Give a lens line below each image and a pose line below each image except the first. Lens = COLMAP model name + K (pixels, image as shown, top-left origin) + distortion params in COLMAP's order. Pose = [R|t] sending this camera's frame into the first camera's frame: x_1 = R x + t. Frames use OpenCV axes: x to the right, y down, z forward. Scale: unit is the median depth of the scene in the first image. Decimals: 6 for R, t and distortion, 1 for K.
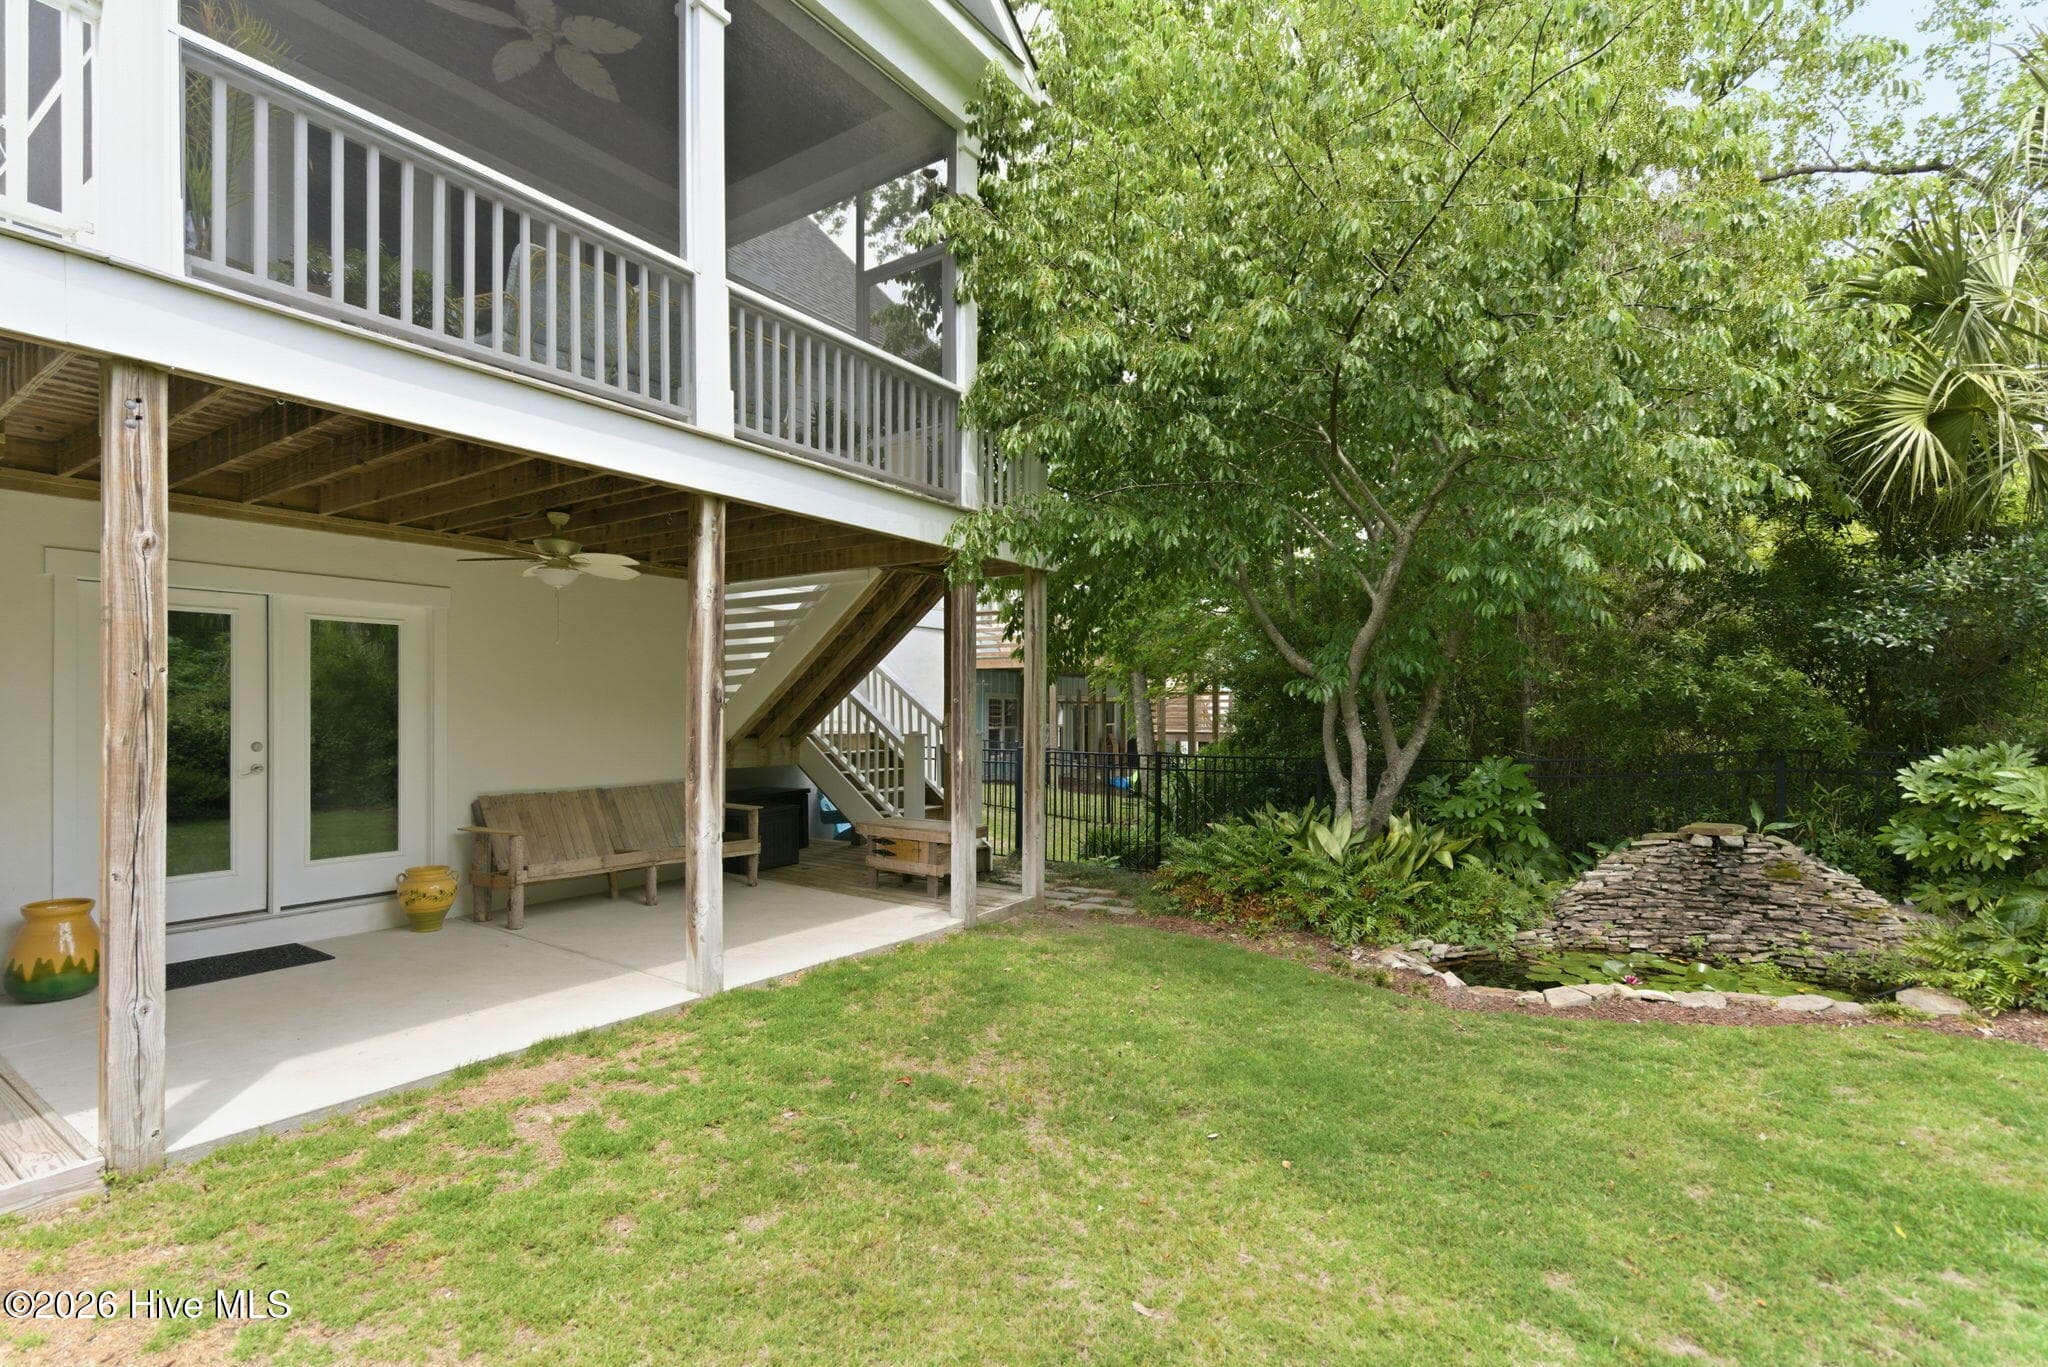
lens RADIAL K [[942.8, 0, 1013.6], [0, 942.8, 683.2], [0, 0, 1]] dist [0.000102, 0.000353]
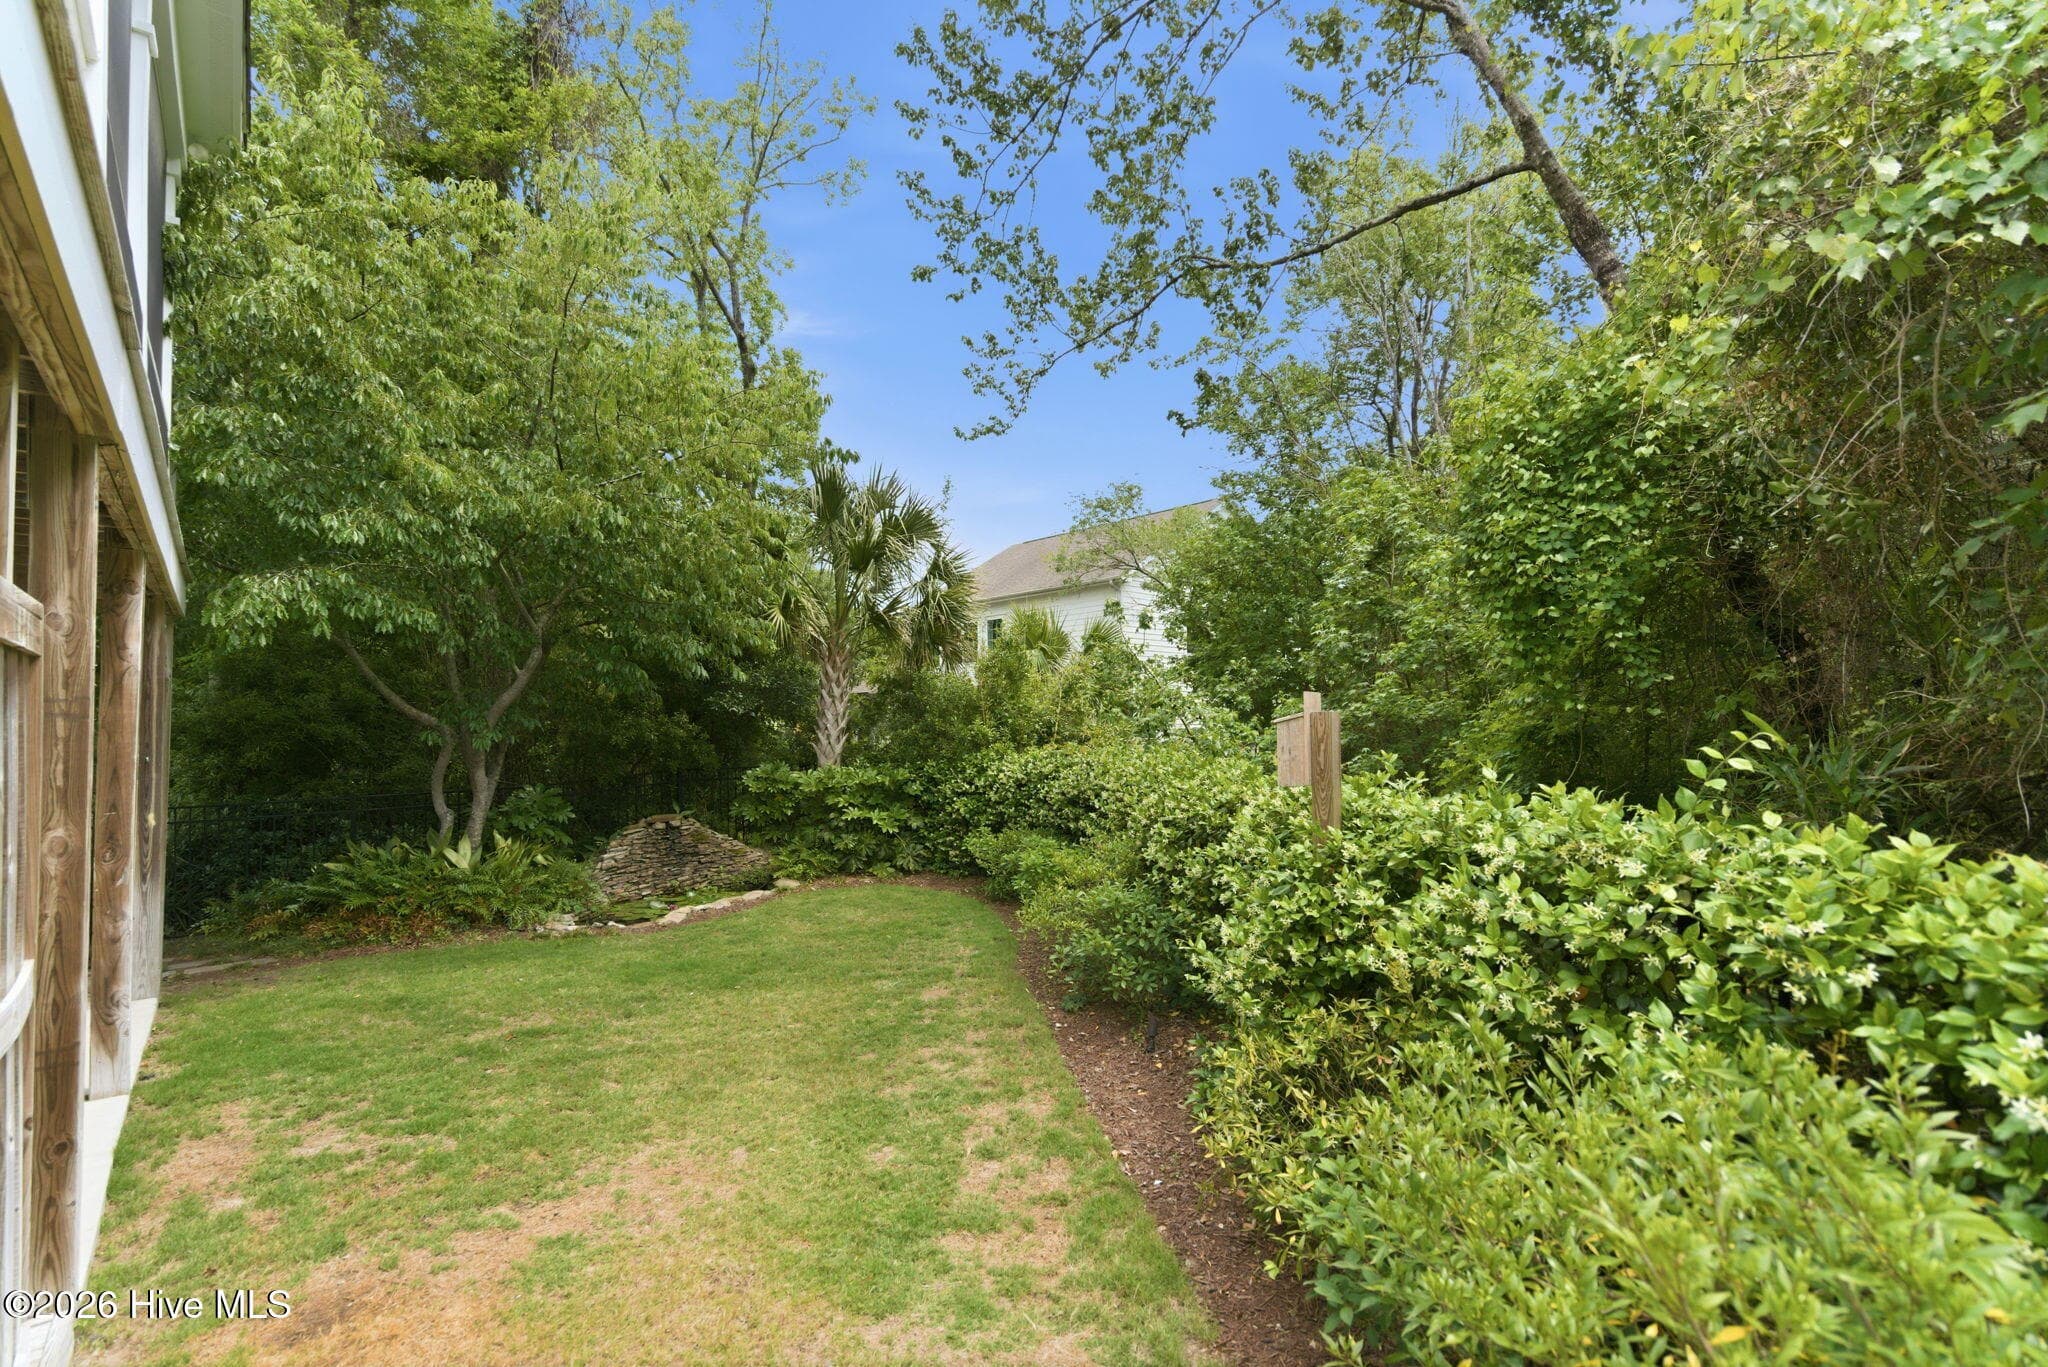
lens RADIAL K [[942.8, 0, 1013.6], [0, 942.8, 683.2], [0, 0, 1]] dist [0.000102, 0.000353]
pose [[0.273830, 0.037844, 0.961033, -1.143952], [-0.017339, 0.999257, -0.034408, -0.060575], [-0.961622, -0.007241, 0.274283, -0.088387]]
